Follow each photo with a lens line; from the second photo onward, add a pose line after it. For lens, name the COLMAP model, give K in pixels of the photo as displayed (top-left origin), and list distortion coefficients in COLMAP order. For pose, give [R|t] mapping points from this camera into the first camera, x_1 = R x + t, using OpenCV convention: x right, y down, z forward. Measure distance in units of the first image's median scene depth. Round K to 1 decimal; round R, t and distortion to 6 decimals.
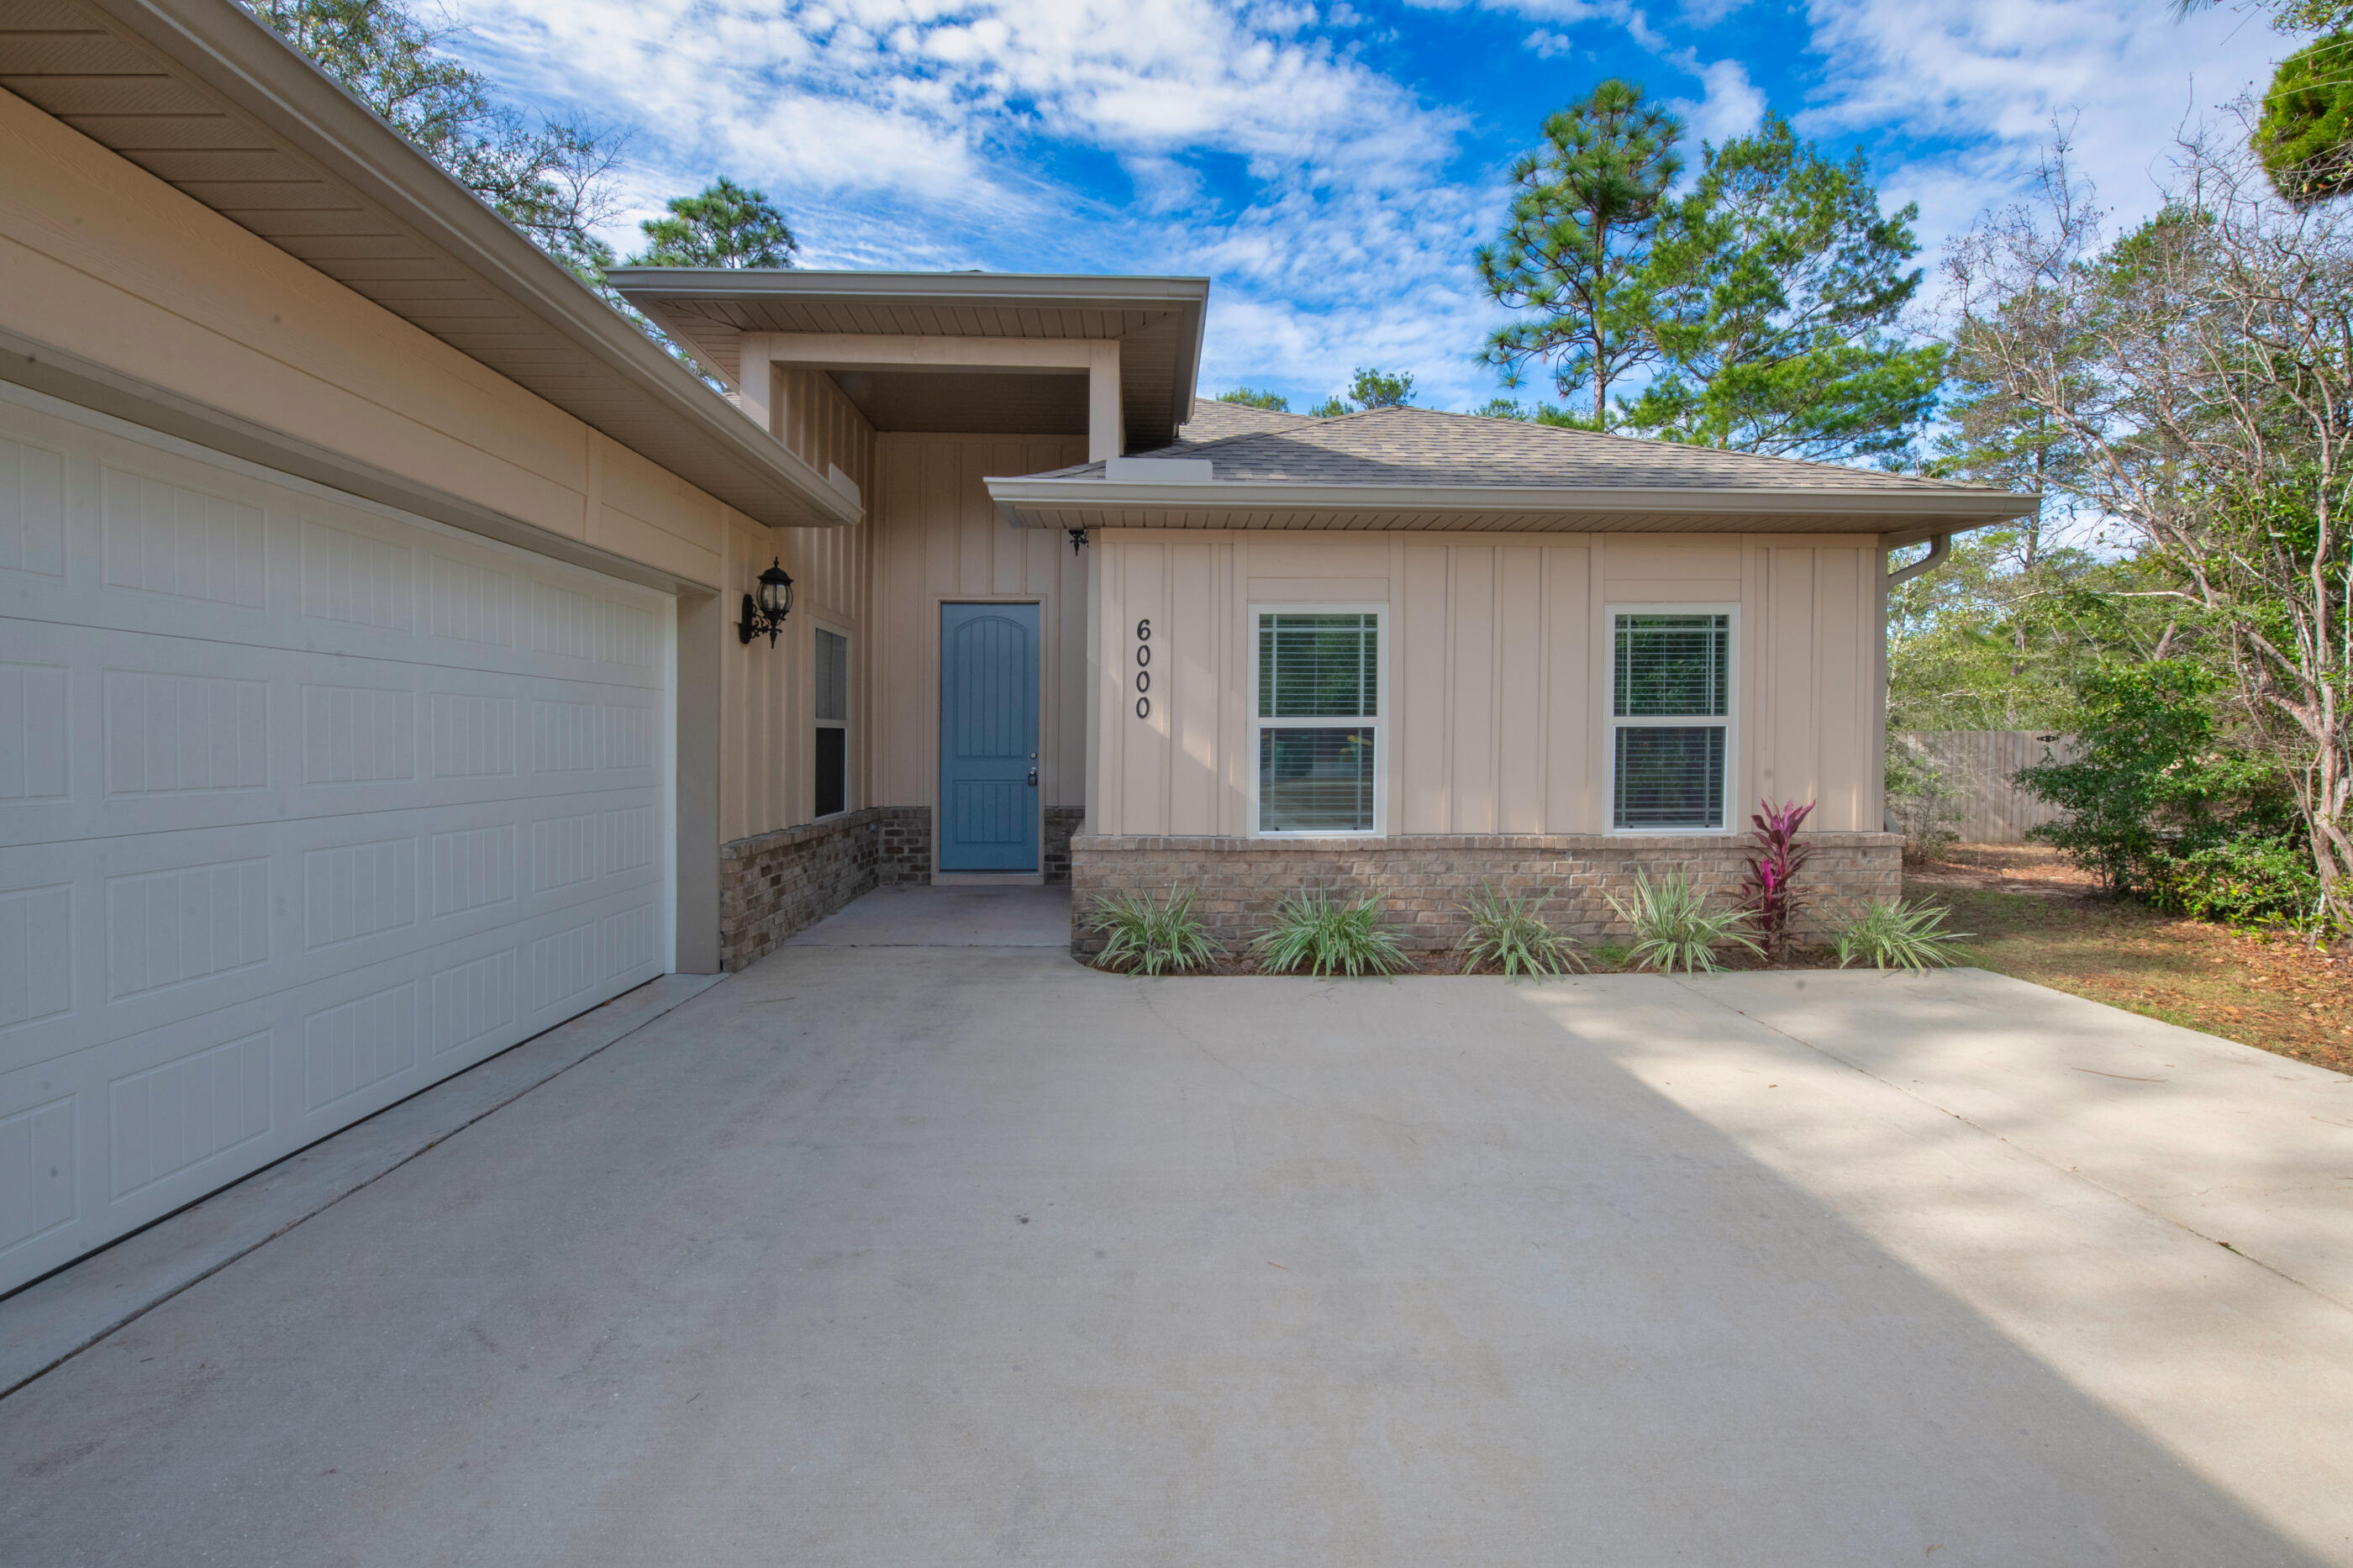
lens RADIAL K [[947.9, 0, 1146.8], [0, 947.9, 786.8], [0, 0, 1]] dist [0.000211, 0.000018]
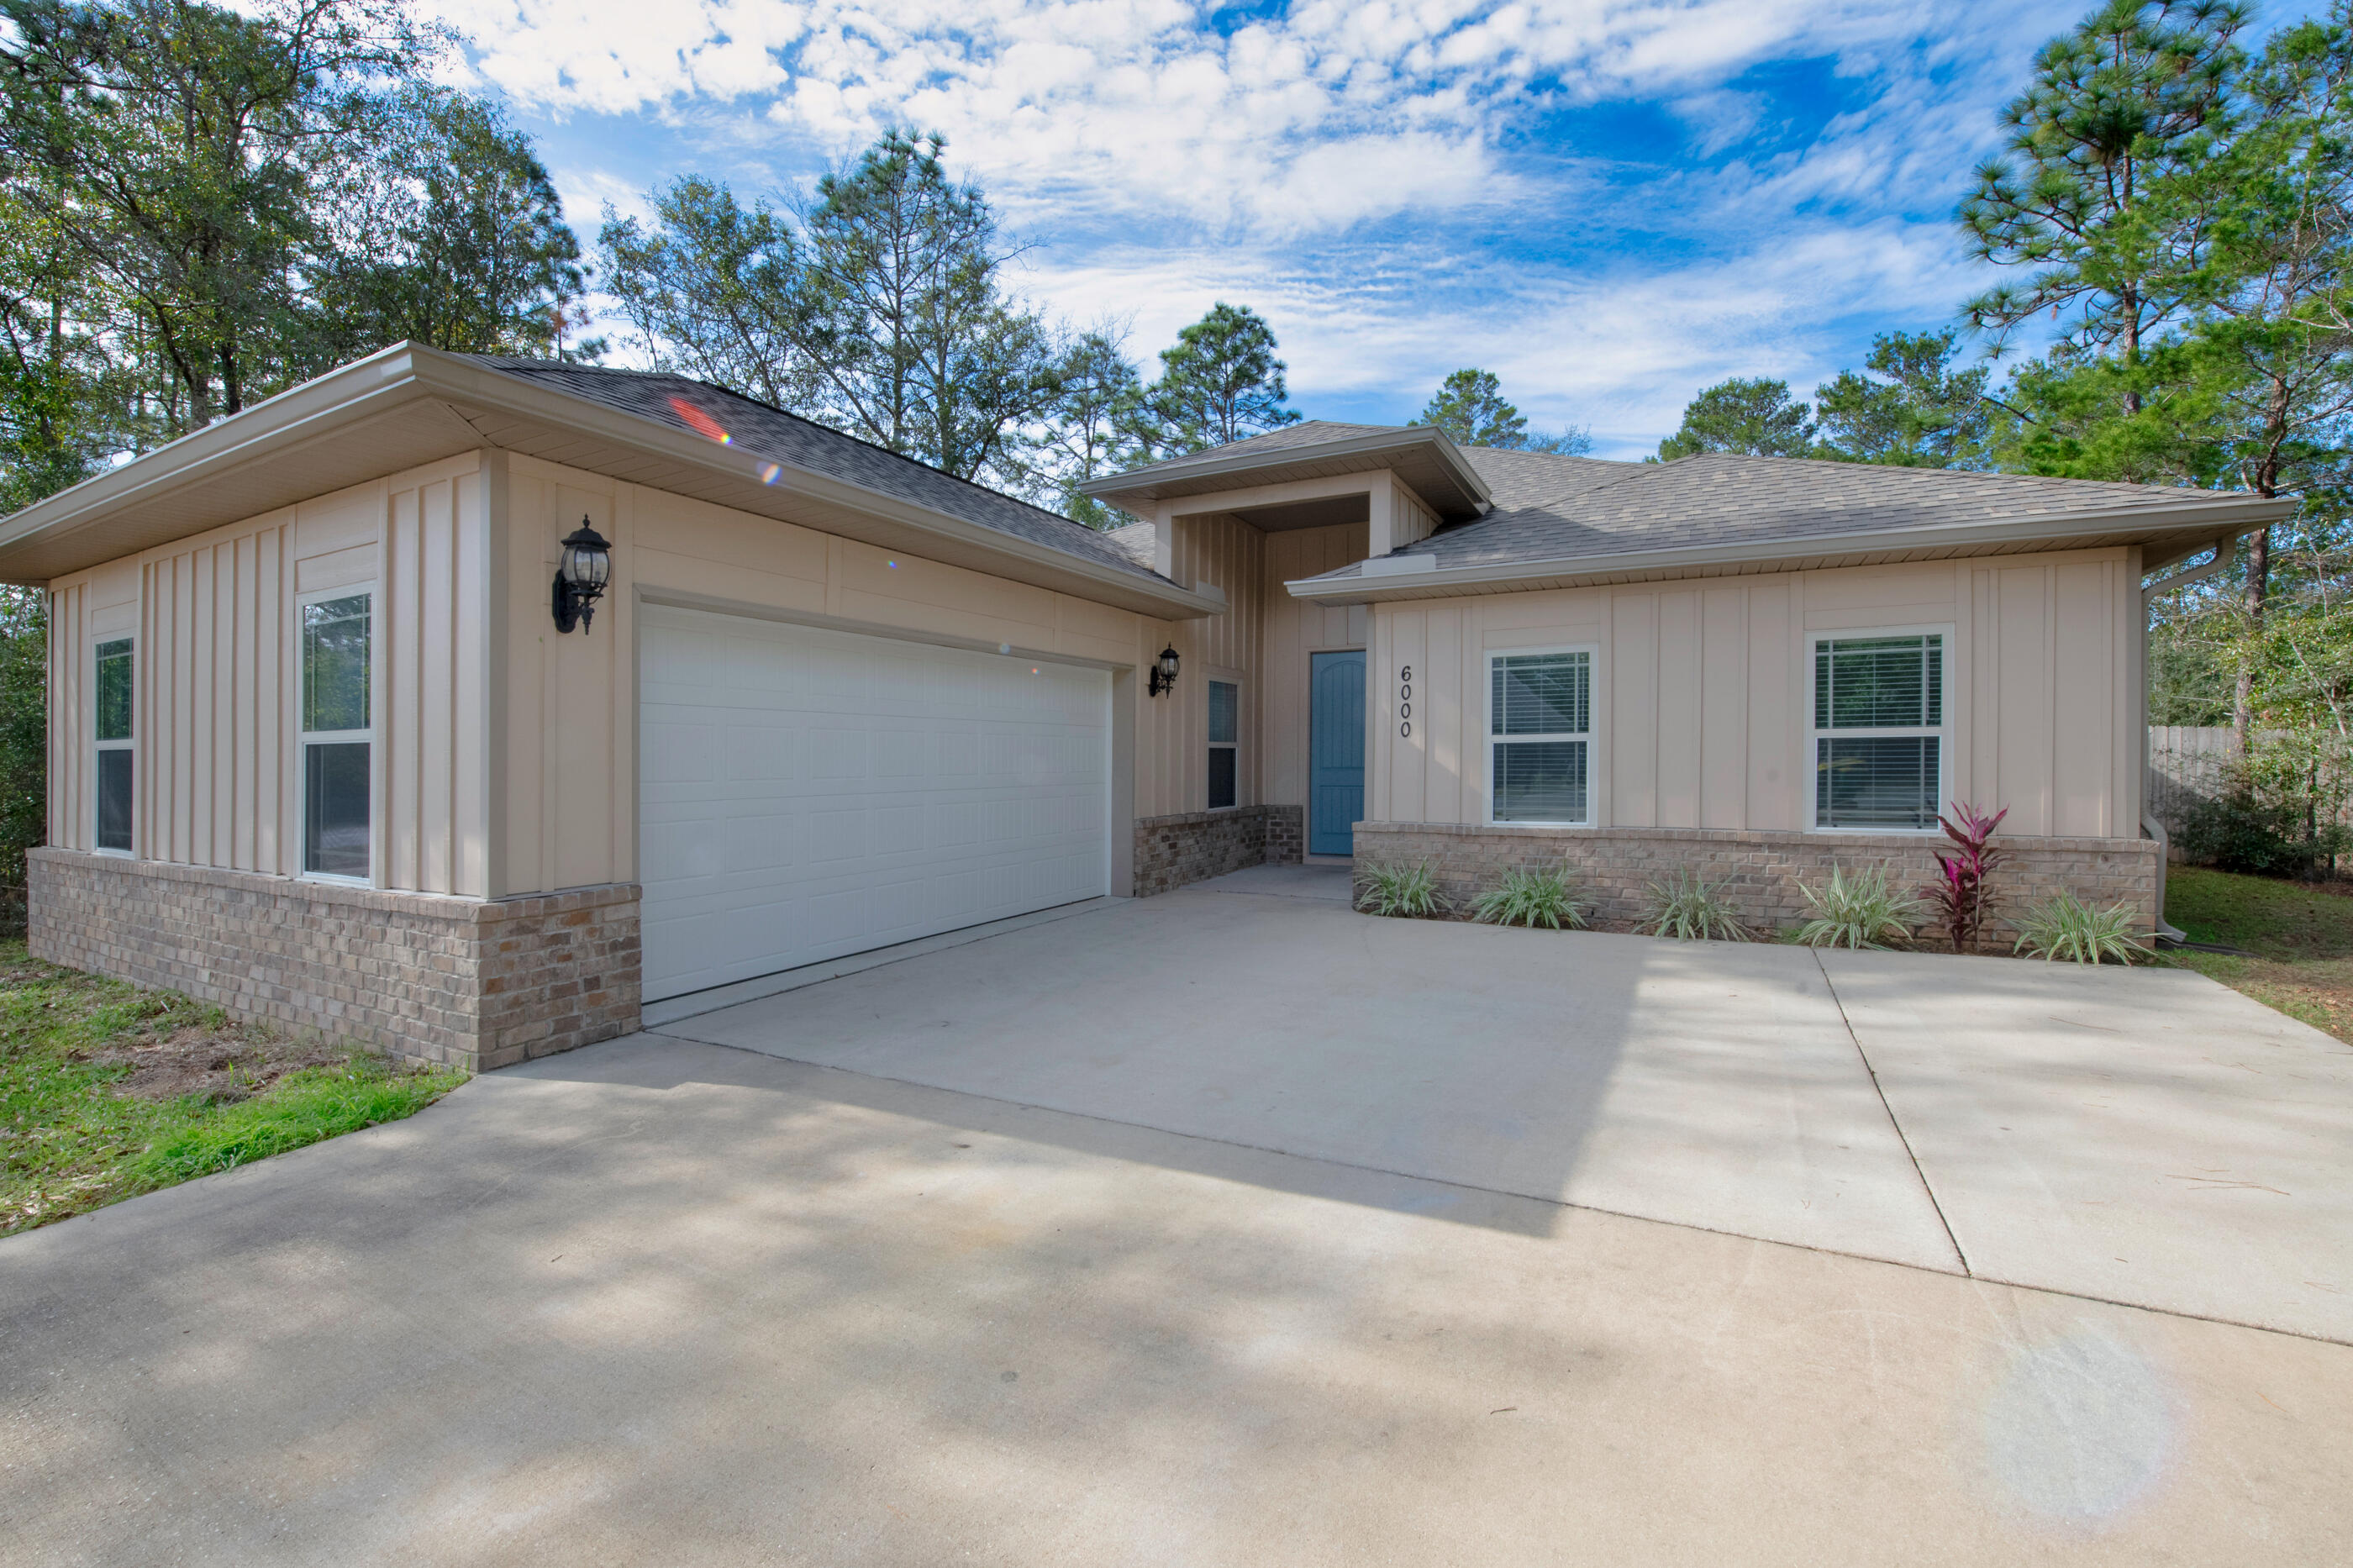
lens RADIAL K [[958.3, 0, 1176.5], [0, 958.3, 784.0], [0, 0, 1]] dist [-0.001857, -0.008514]
pose [[0.879470, 0.005493, -0.475922, 0.367056], [-0.015513, 0.999733, -0.017128, 0.024441], [0.475701, 0.022447, 0.879321, -0.389828]]
